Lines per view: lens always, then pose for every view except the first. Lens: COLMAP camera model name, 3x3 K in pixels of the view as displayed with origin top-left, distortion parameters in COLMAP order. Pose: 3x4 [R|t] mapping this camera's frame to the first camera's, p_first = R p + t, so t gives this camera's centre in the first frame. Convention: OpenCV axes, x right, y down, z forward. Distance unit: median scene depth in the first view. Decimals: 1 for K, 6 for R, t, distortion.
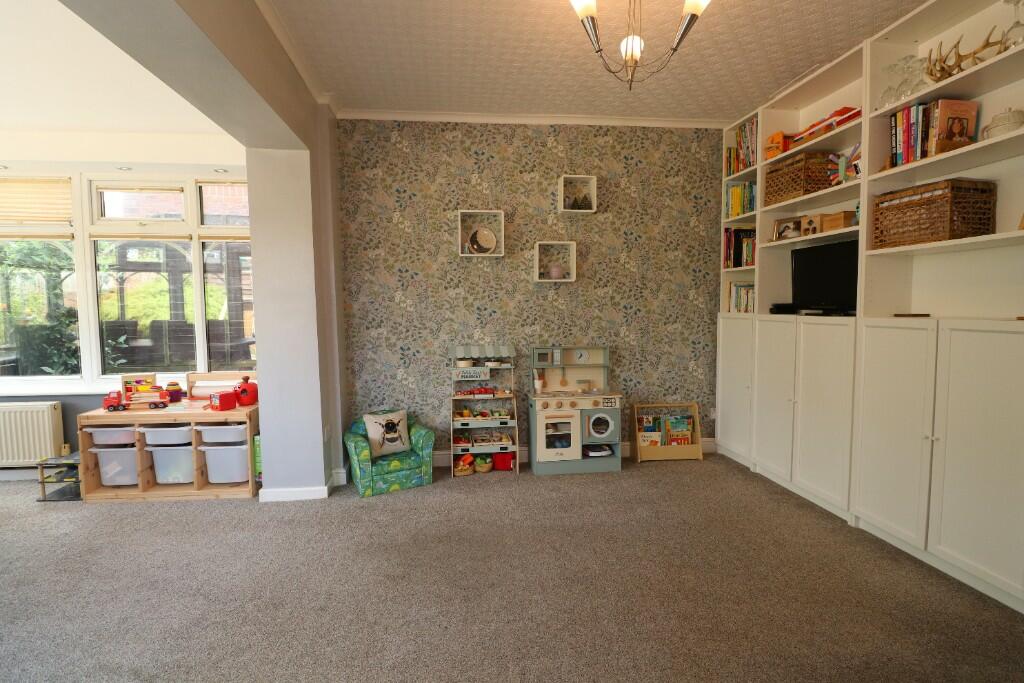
lens RADIAL K [[475.0, 0, 502.1], [0, 475.0, 334.9], [0, 0, 1]] dist [-0.006234, -0.008667]
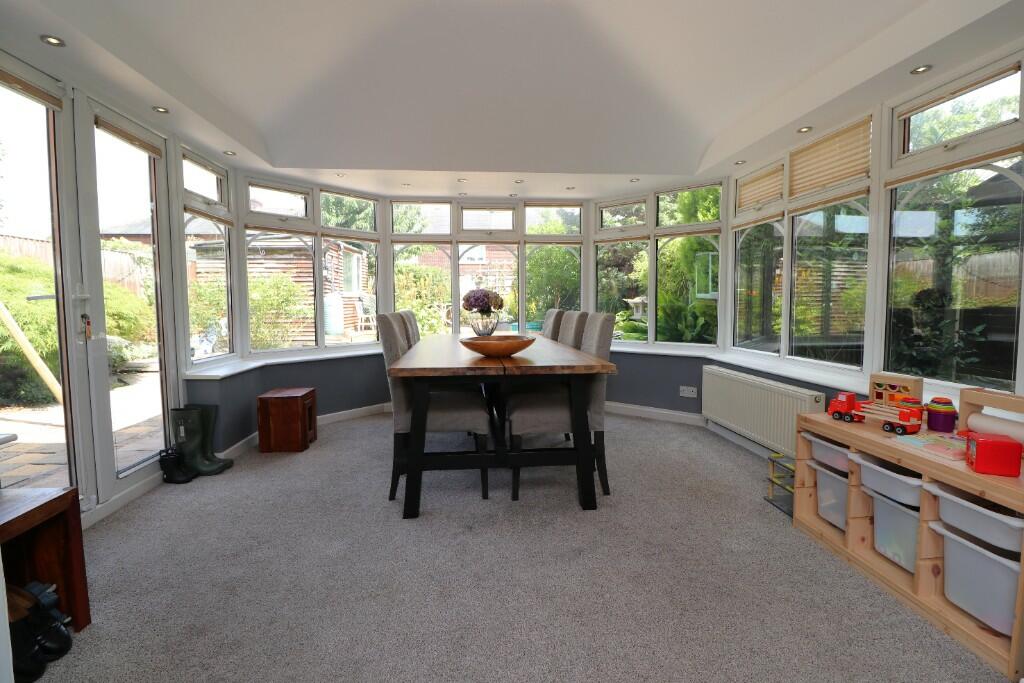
lens RADIAL K [[475.0, 0, 523.8], [0, 475.0, 343.4], [0, 0, 1]] dist [-0.006234, -0.008667]
pose [[-0.020983, 0.085558, -0.996112, -0.100594], [-0.056876, 0.994616, 0.086627, 0.010094], [0.998161, 0.058473, -0.016004, 0.479237]]
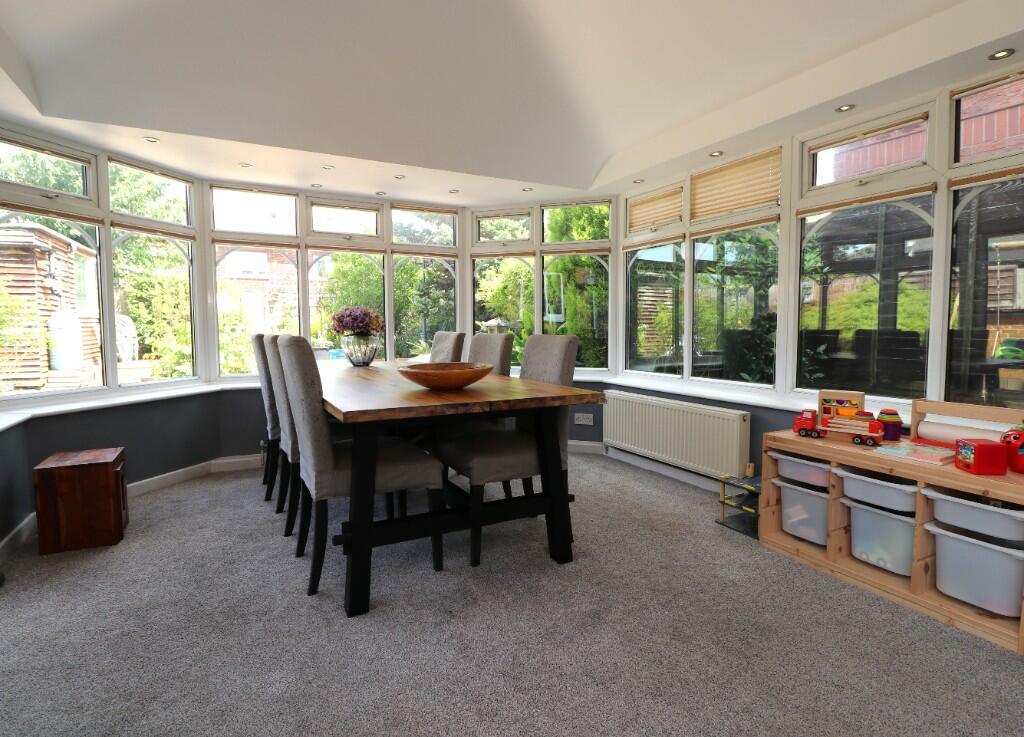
lens RADIAL K [[521.5, 0, 512.1], [0, 521.5, 367.1], [0, 0, 1]] dist [-0.005046, -0.008107]
pose [[0.351037, 0.072500, -0.933551, -0.213636], [-0.056223, 0.996831, 0.056273, 0.030393], [0.934672, 0.032733, 0.354001, 0.255112]]
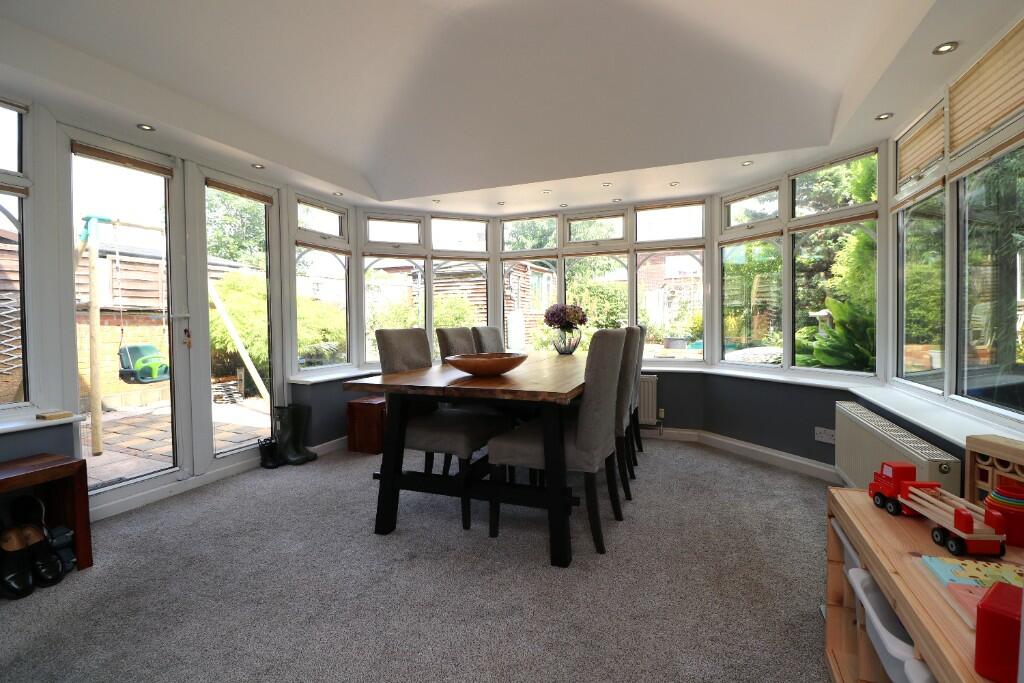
lens RADIAL K [[475.0, 0, 526.0], [0, 475.0, 341.9], [0, 0, 1]] dist [-0.006234, -0.008667]
pose [[-0.470327, 0.045217, -0.881333, -0.277440], [-0.041063, 0.996483, 0.073038, -0.005359], [0.881536, 0.070542, -0.466817, 0.822607]]
